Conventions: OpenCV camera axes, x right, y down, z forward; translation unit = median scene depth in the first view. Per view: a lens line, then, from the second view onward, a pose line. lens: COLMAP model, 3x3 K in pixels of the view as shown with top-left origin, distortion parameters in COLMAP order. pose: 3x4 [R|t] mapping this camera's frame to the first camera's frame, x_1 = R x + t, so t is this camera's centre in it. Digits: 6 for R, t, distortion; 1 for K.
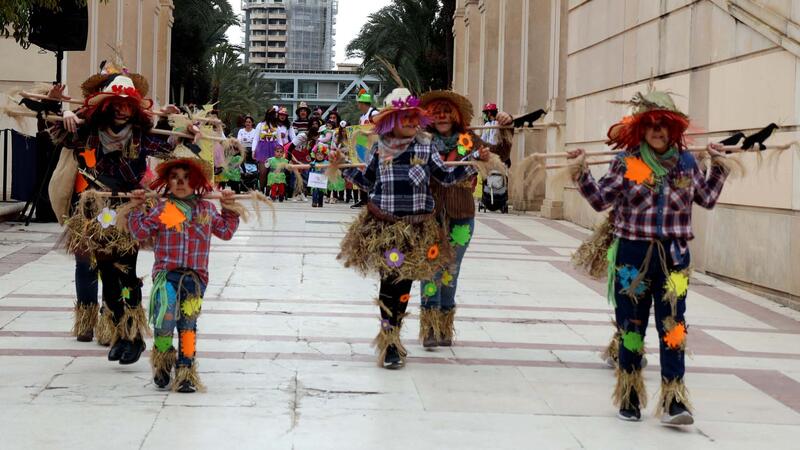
lens RADIAL K [[1910.8, 0, 384.8], [0, 1910.8, 188.4], [0, 0, 1]] dist [0.297428, 0.000000]
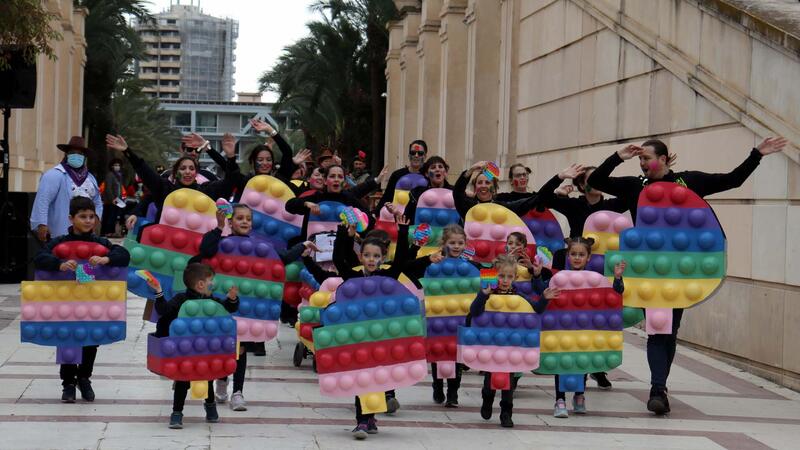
lens RADIAL K [[2227.1, 0, 401.6], [0, 2227.1, 230.0], [0, 0, 1]] dist [0.420973, 0.000000]
pose [[0.997951, 0.002378, 0.063937, -0.028546], [-0.002649, 0.999988, 0.004153, -0.010109], [-0.063927, -0.004314, 0.997945, -0.103244]]
